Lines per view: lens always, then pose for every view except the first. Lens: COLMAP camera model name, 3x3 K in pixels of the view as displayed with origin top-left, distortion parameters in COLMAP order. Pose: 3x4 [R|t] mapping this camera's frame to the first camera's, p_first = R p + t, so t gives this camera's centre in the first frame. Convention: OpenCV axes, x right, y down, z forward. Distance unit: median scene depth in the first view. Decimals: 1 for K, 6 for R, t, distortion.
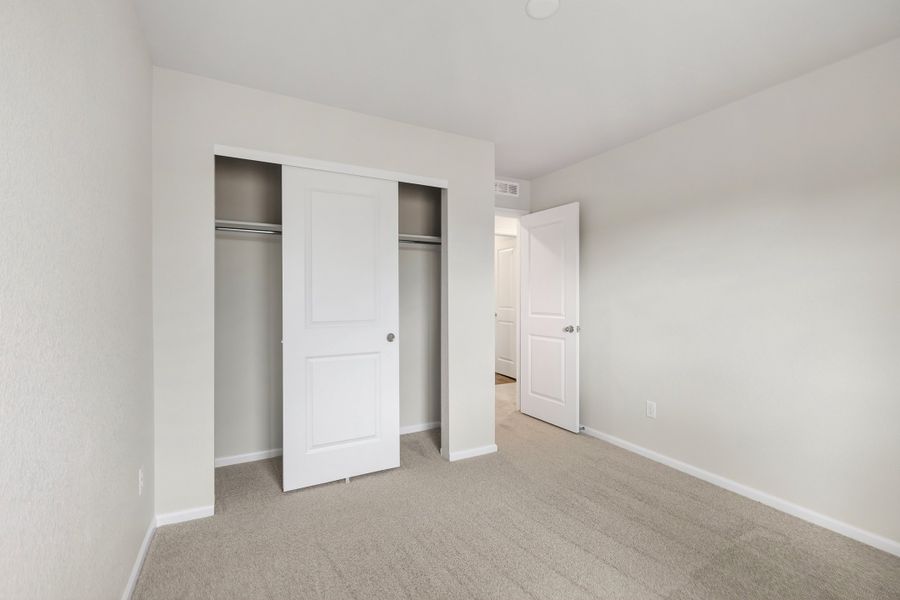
lens RADIAL K [[407.0, 0, 443.8], [0, 407.0, 291.5], [0, 0, 1]] dist [0.001264, 0.000074]
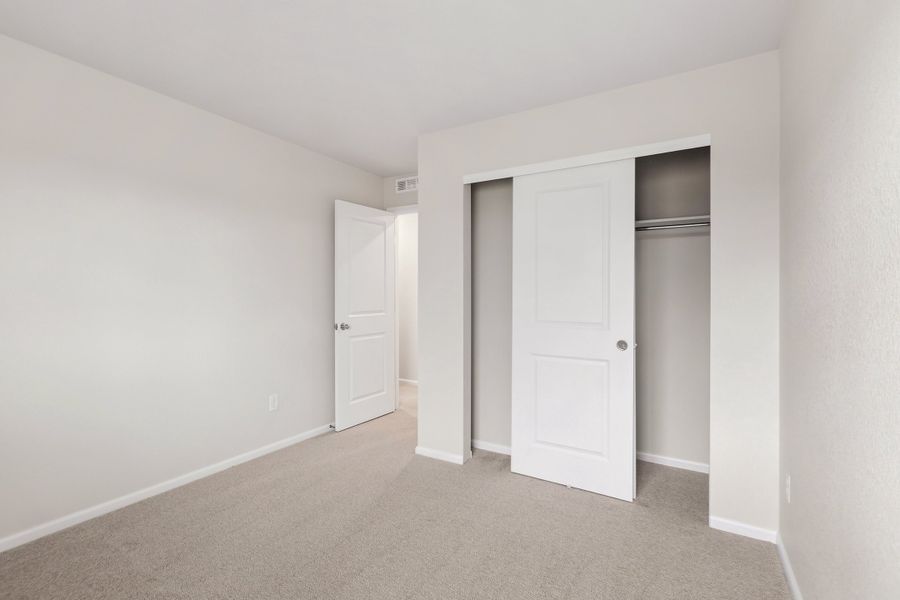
lens RADIAL K [[411.4, 0, 450.0], [0, 411.4, 300.0], [0, 0, 1]] dist [0.002736, 0.000311]
pose [[0.499408, 0.013504, -0.866262, 0.407429], [0.008199, 0.999760, 0.020313, -0.001865], [0.866328, -0.017247, 0.499177, 0.242700]]
